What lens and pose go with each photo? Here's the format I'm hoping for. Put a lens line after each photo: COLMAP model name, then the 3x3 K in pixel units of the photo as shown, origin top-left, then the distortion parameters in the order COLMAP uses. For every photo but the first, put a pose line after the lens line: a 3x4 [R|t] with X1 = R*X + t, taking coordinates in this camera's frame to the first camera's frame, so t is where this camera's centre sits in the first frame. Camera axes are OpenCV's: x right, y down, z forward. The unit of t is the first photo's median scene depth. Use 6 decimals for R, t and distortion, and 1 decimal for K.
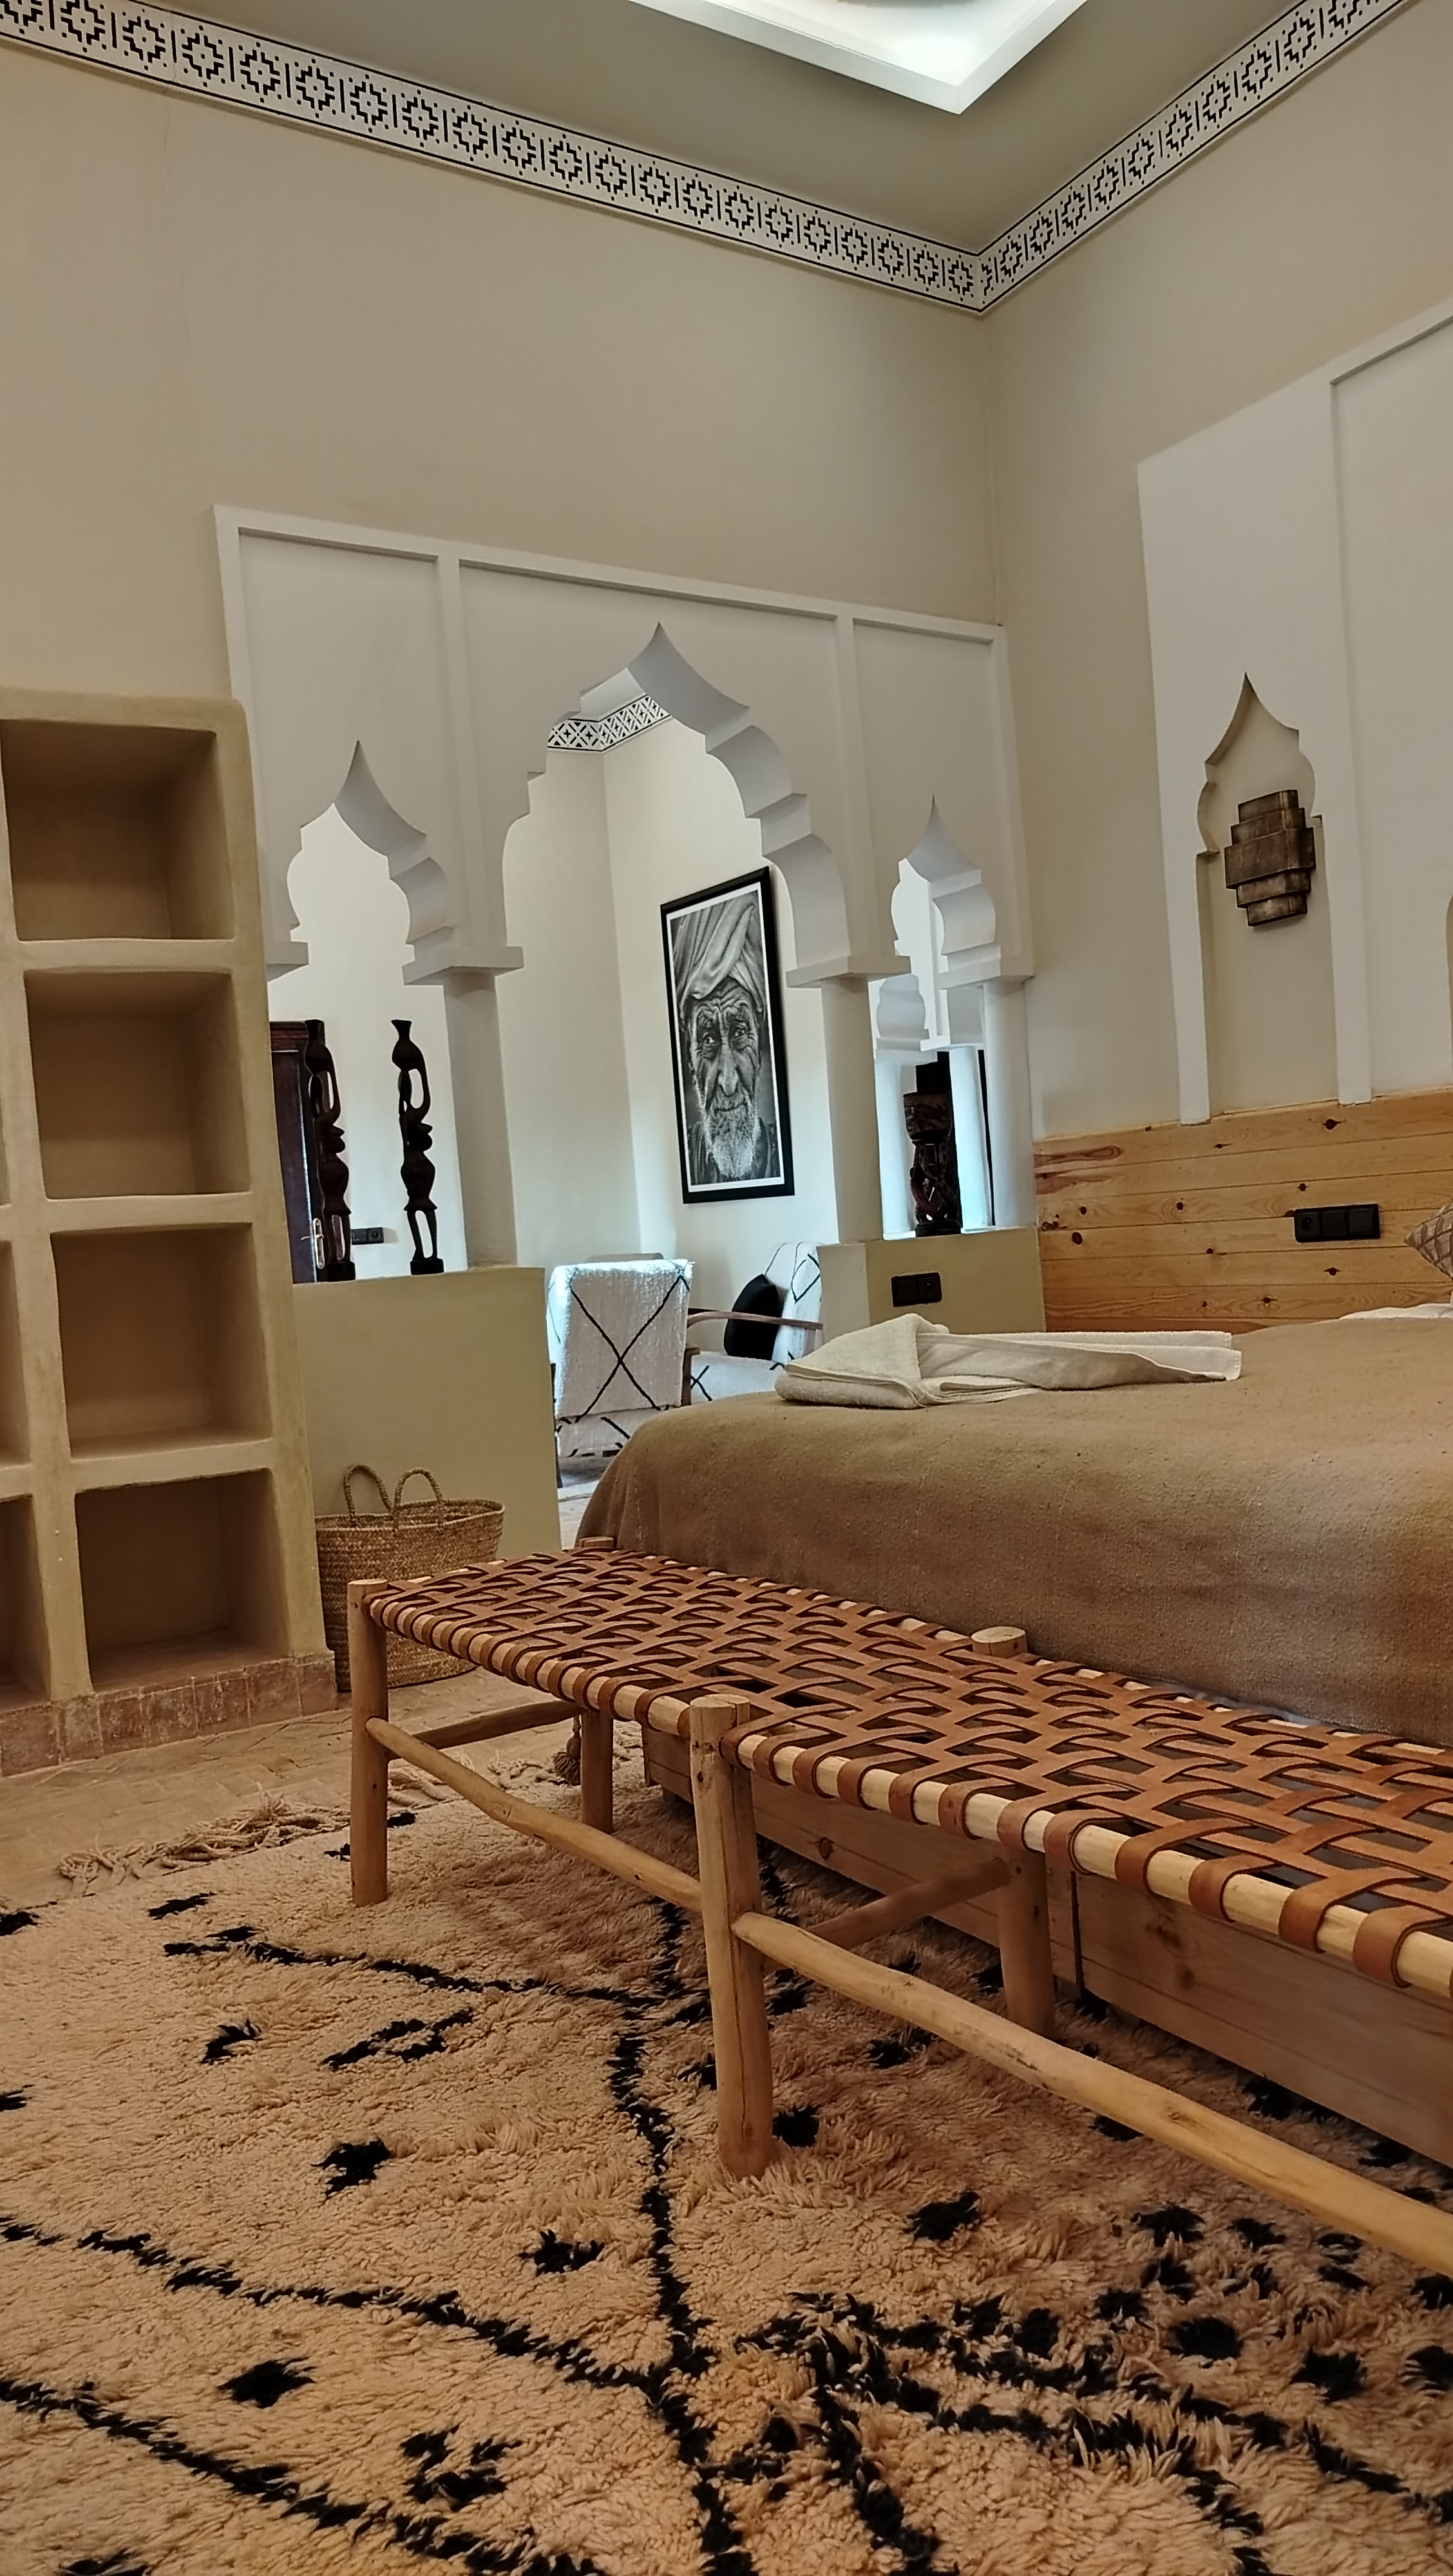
lens RADIAL K [[1819.1, 0, 738.0], [0, 1819.1, 1292.8], [0, 0, 1]] dist [-0.000361, 0.006600]
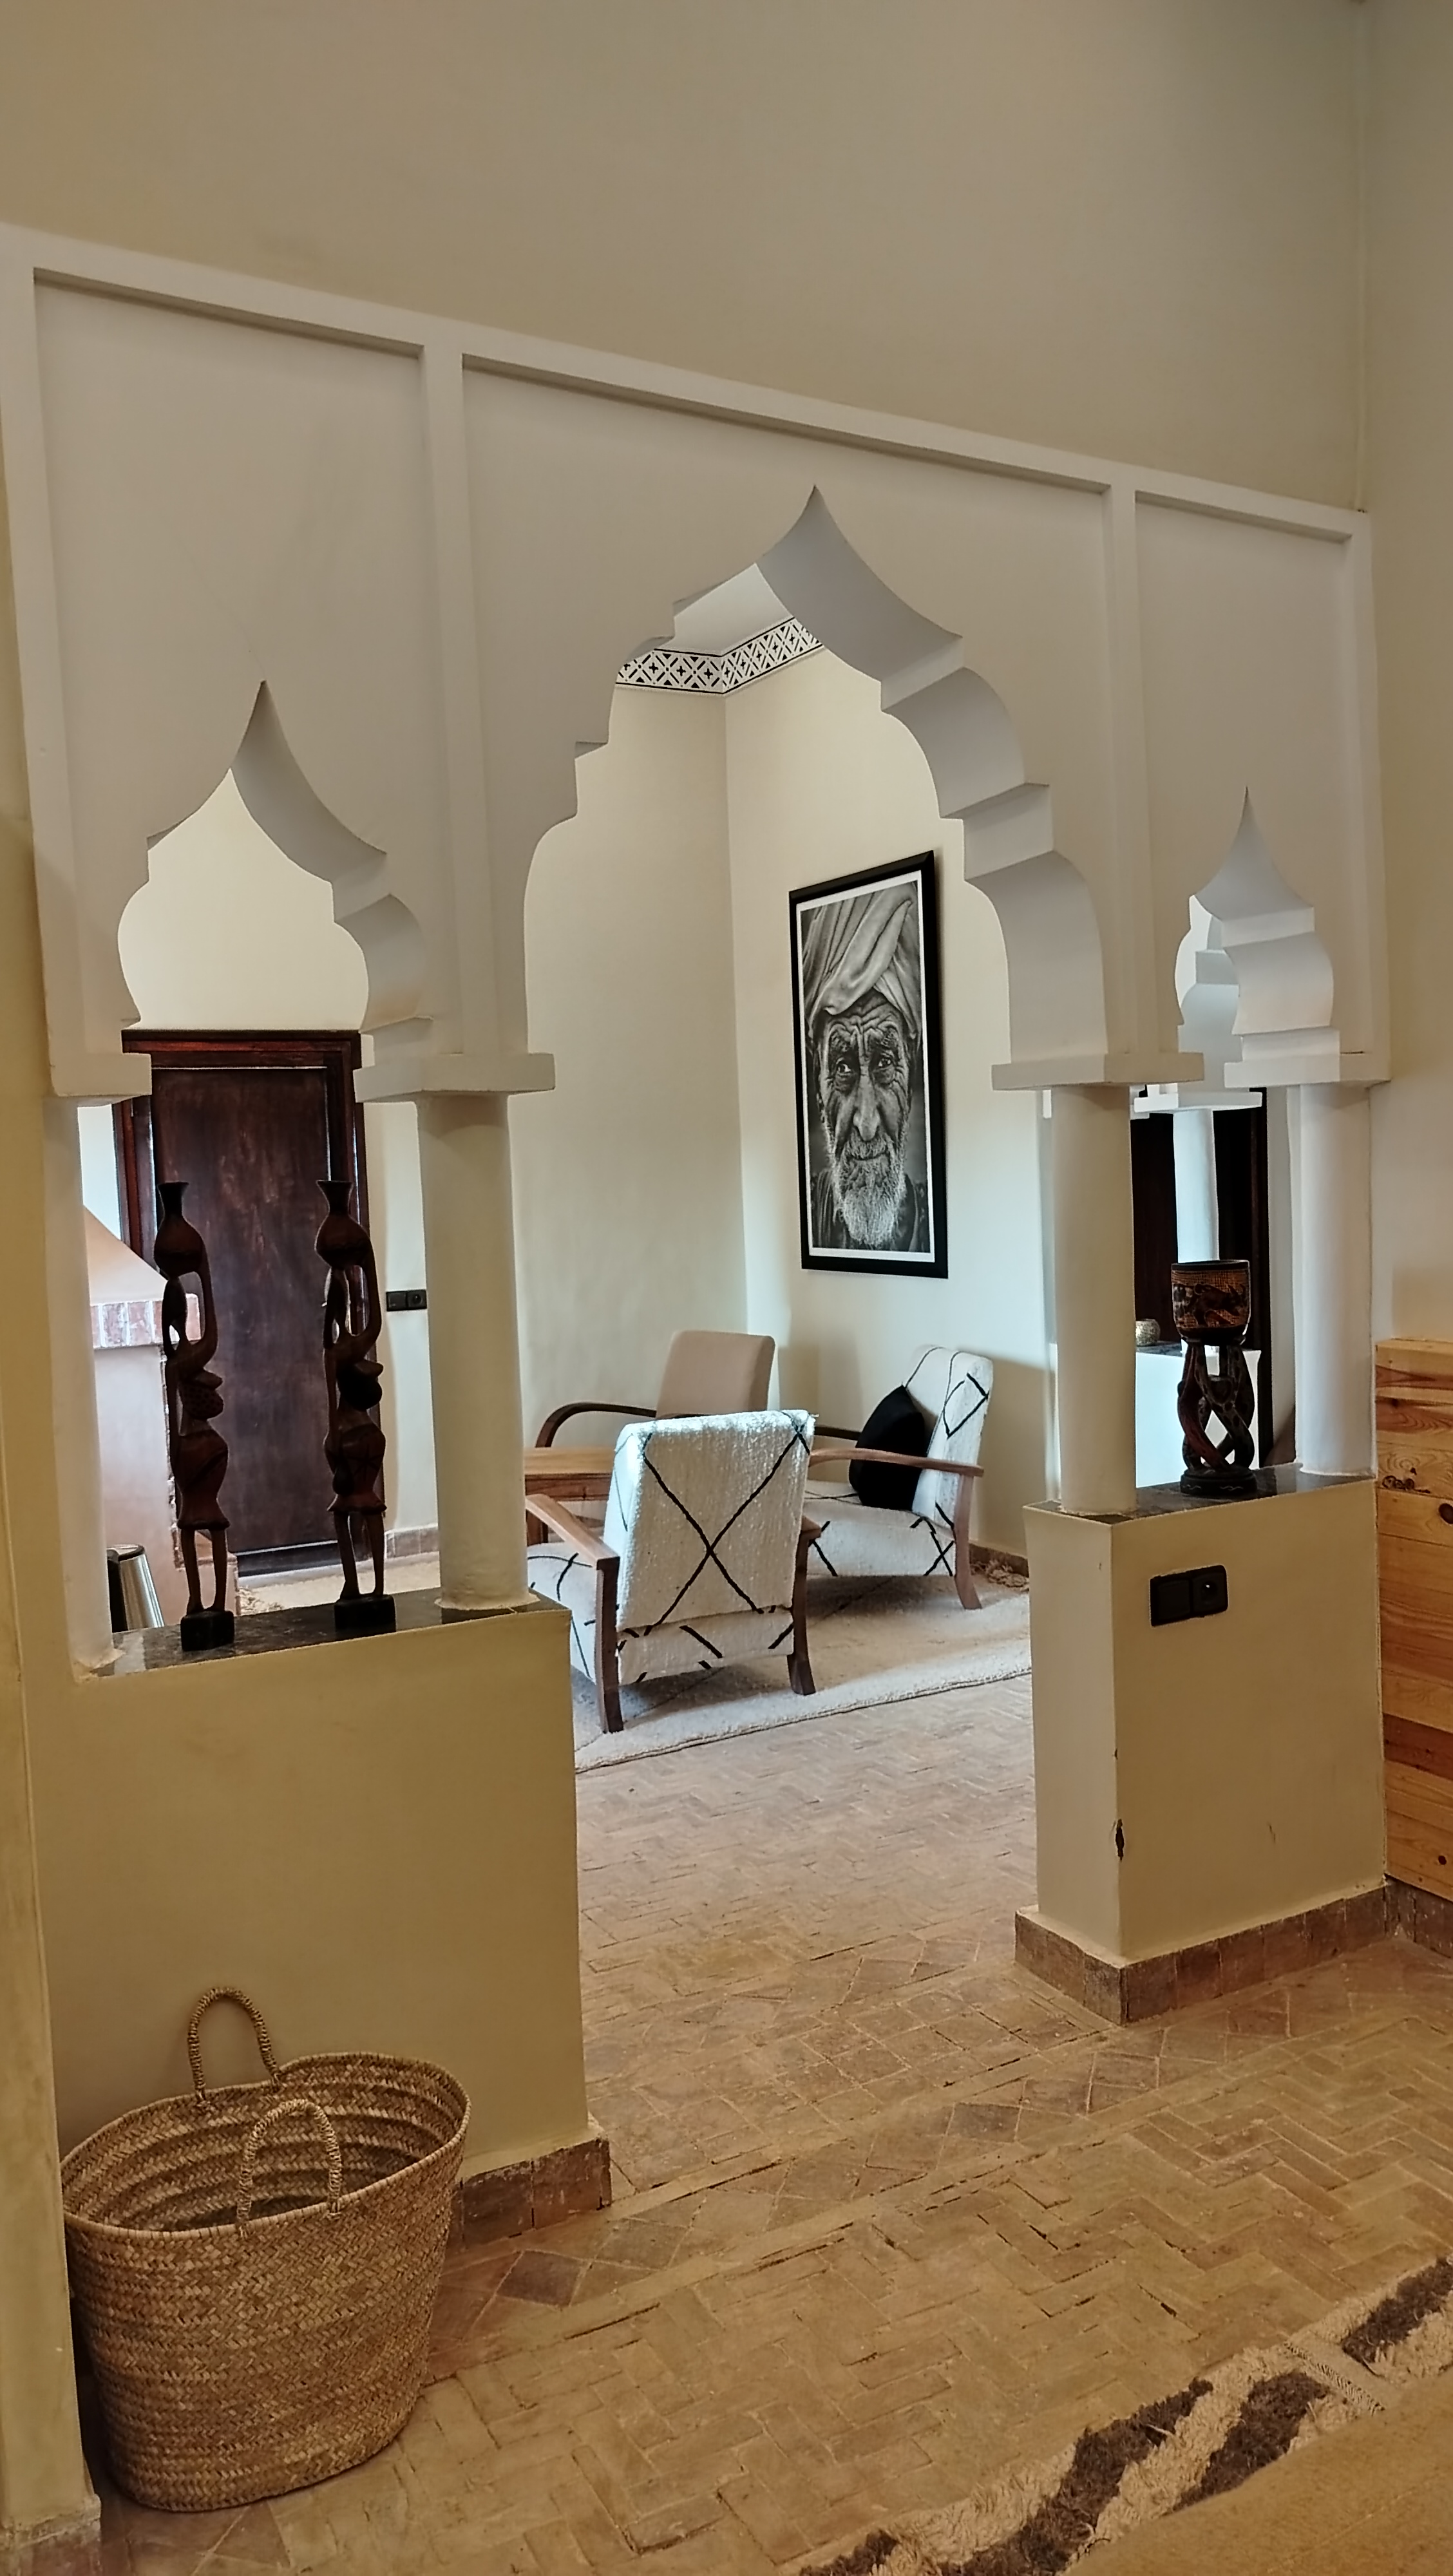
lens RADIAL K [[1819.1, 0, 722.0], [0, 1819.1, 1287.5], [0, 0, 1]] dist [-0.000361, 0.006600]
pose [[0.996922, 0.041550, -0.066484, -0.023007], [-0.039635, 0.998768, 0.029870, -0.122715], [0.067643, -0.027143, 0.997340, 0.392640]]
